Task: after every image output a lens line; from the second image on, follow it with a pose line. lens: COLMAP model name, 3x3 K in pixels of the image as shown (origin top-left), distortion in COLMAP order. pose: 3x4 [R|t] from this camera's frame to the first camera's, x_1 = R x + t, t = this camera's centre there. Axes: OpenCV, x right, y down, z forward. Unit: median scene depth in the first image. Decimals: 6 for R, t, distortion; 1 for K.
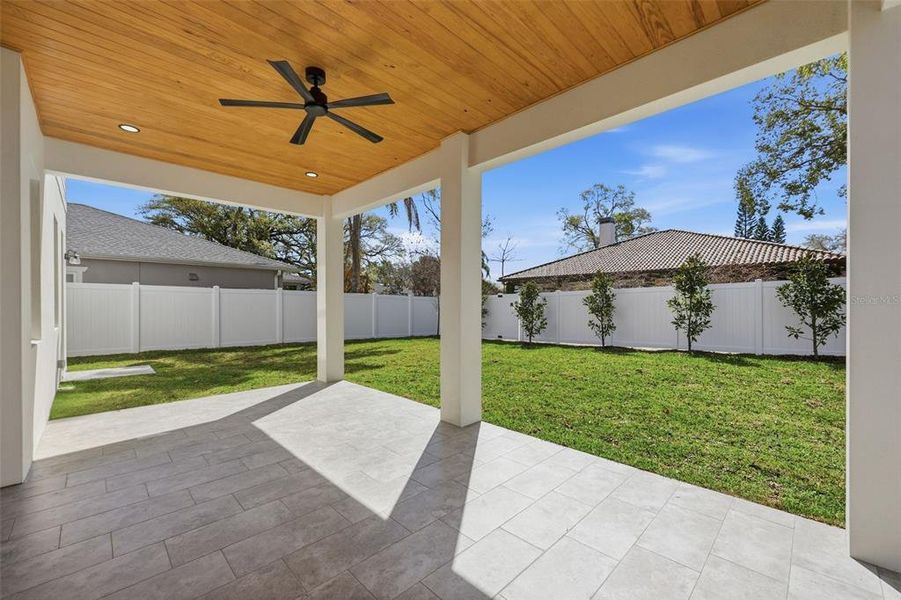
lens RADIAL K [[371.6, 0, 451.8], [0, 371.6, 303.3], [0, 0, 1]] dist [0.000714, 0.000423]
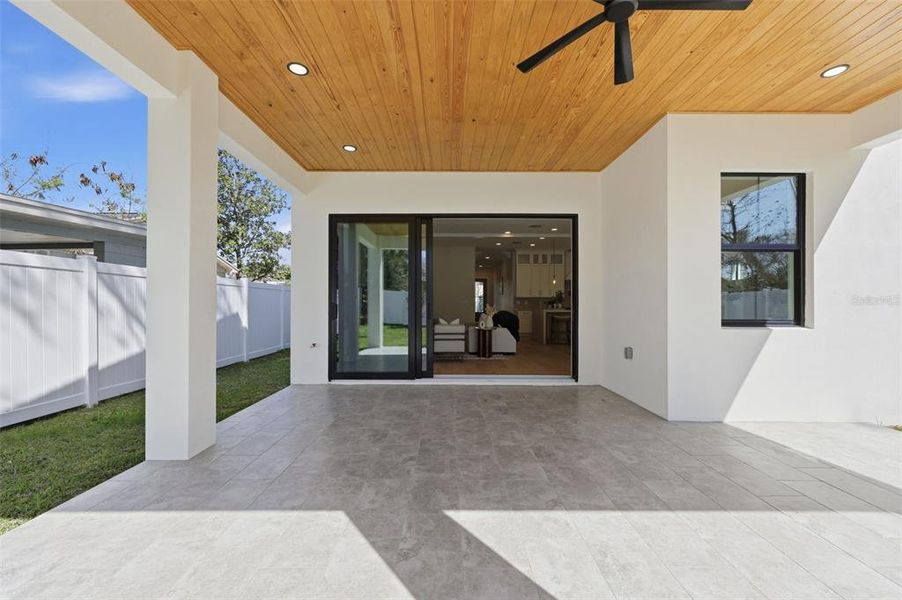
lens RADIAL K [[372.0, 0, 452.3], [0, 372.0, 303.3], [0, 0, 1]] dist [0.000714, 0.000423]
pose [[-0.701870, -0.005285, -0.712286, 0.450737], [-0.003556, 0.999986, -0.003915, 0.058223], [0.712297, -0.000215, -0.701878, 1.575751]]
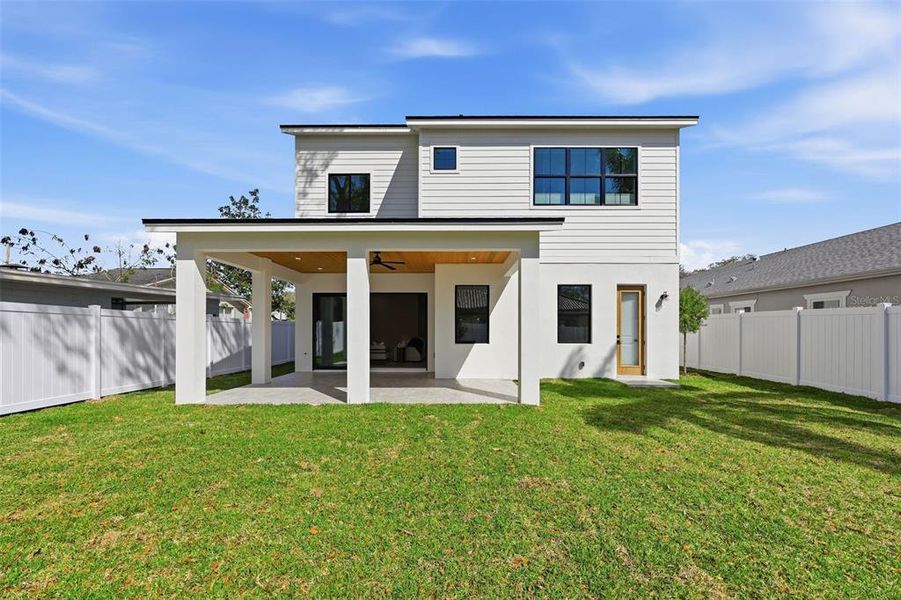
lens RADIAL K [[379.5, 0, 450.7], [0, 379.5, 322.3], [0, 0, 1]] dist [0.000186, 0.000153]
pose [[-0.711776, -0.013542, -0.702276, 1.416643], [0.001167, 0.999790, -0.020462, 0.005285], [0.702405, -0.015384, -0.711611, 3.880715]]
